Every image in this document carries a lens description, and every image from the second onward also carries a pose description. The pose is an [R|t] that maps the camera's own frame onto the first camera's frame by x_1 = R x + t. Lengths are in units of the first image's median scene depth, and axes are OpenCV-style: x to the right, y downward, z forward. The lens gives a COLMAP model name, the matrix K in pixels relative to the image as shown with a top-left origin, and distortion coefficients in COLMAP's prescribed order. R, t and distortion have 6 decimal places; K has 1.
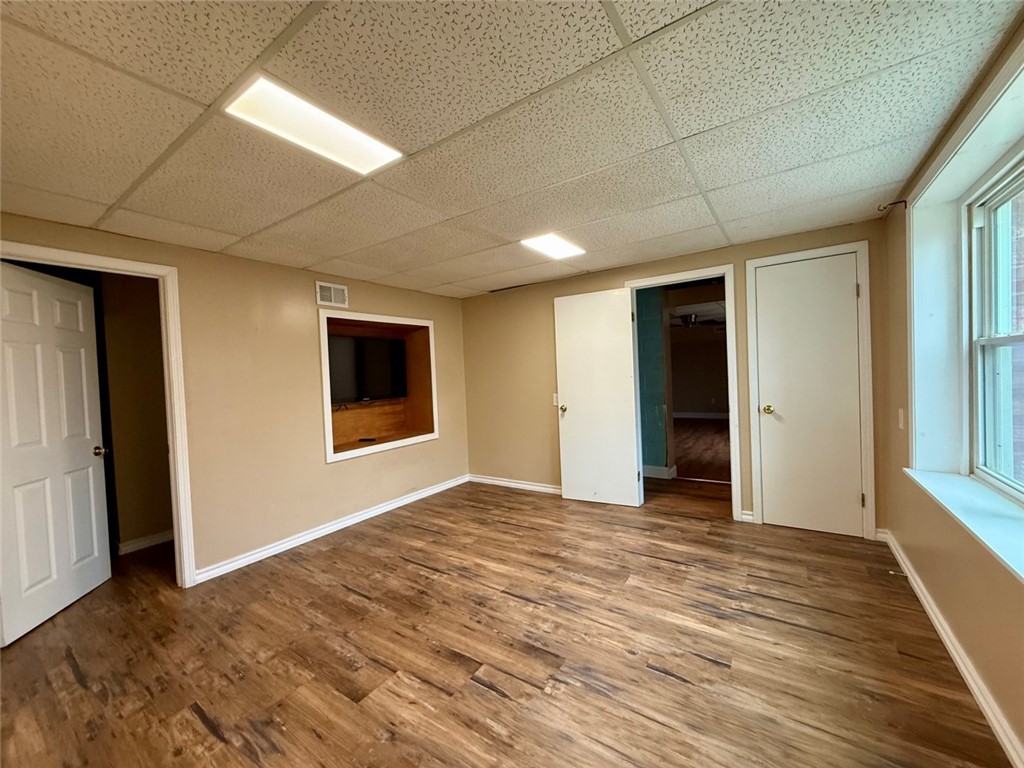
lens RADIAL K [[407.1, 0, 509.1], [0, 407.1, 384.2], [0, 0, 1]] dist [-0.000243, 0.000253]
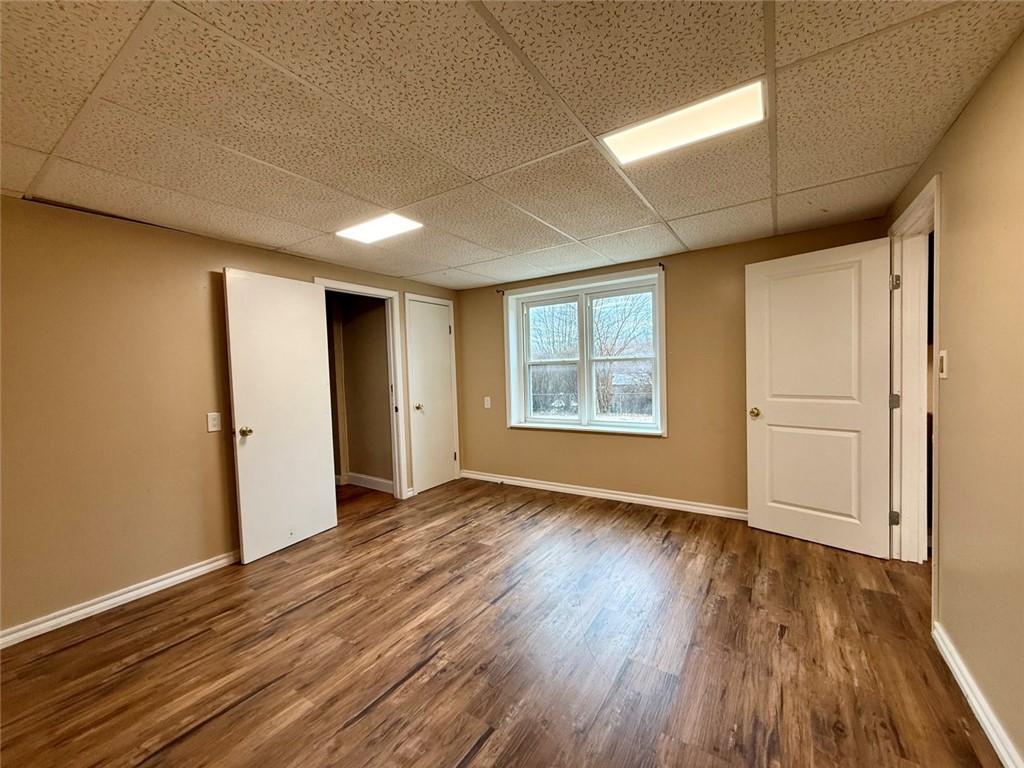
lens RADIAL K [[407.1, 0, 509.4], [0, 407.1, 383.7], [0, 0, 1]] dist [-0.000243, 0.000253]
pose [[-0.016654, 0.008067, 0.999829, -0.817385], [0.059185, 0.998222, -0.007068, 0.015530], [-0.998108, 0.059057, -0.017102, 0.816918]]
